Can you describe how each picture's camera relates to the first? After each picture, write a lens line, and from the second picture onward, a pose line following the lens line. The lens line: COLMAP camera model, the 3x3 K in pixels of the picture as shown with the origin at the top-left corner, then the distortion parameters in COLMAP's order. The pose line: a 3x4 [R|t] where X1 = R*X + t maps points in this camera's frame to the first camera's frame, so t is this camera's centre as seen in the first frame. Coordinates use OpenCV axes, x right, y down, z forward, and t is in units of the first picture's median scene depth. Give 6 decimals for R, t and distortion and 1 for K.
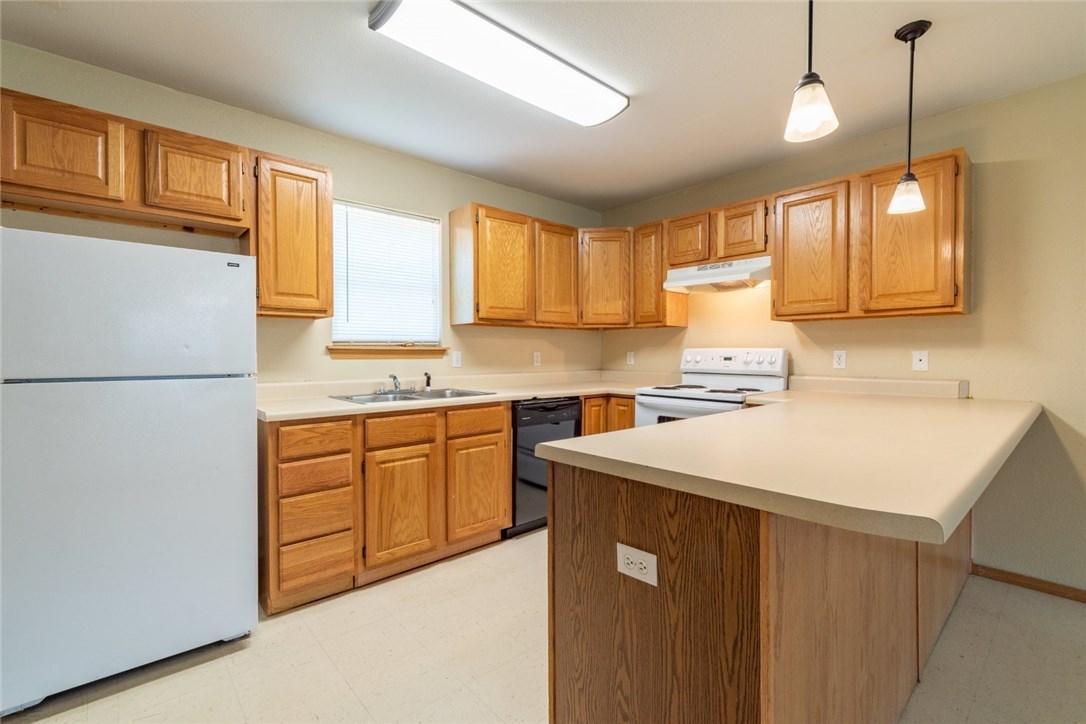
lens RADIAL K [[482.5, 0, 543.0], [0, 482.5, 362.0], [0, 0, 1]] dist [-0.001329, -0.000426]
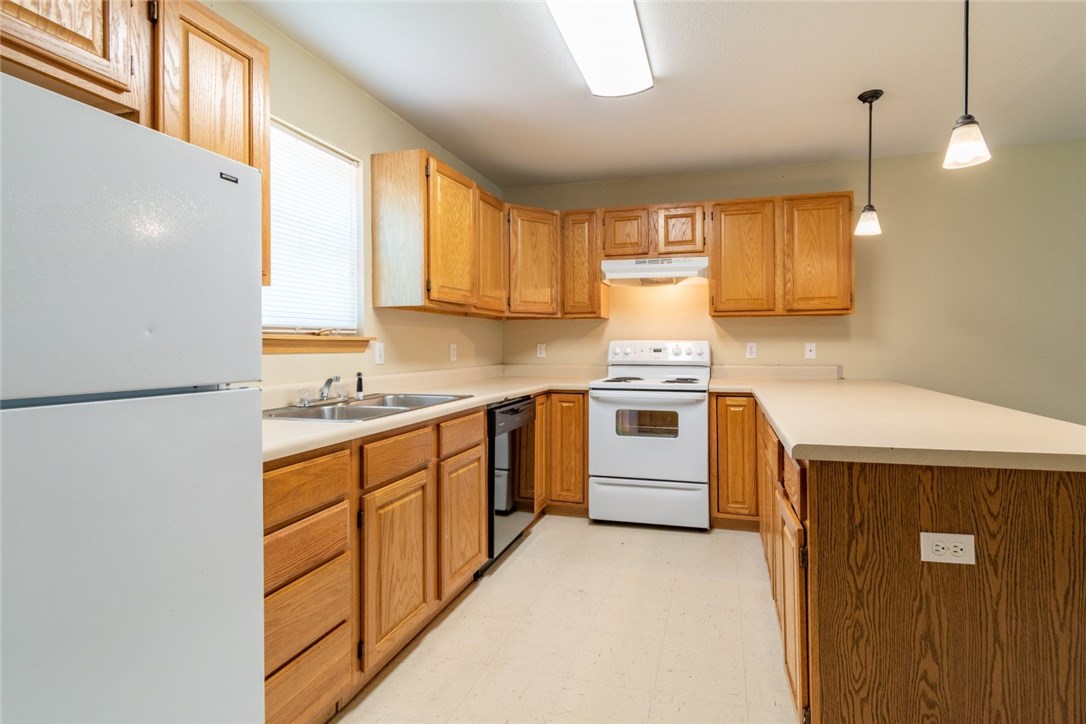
lens RADIAL K [[509.0, 0, 543.1], [0, 509.0, 346.6], [0, 0, 1]] dist [-0.001449, -0.000414]
pose [[0.828028, -0.001222, 0.560685, -0.501104], [0.011691, 0.999818, -0.015086, -0.001894], [-0.560564, 0.019047, 0.827892, 0.257989]]
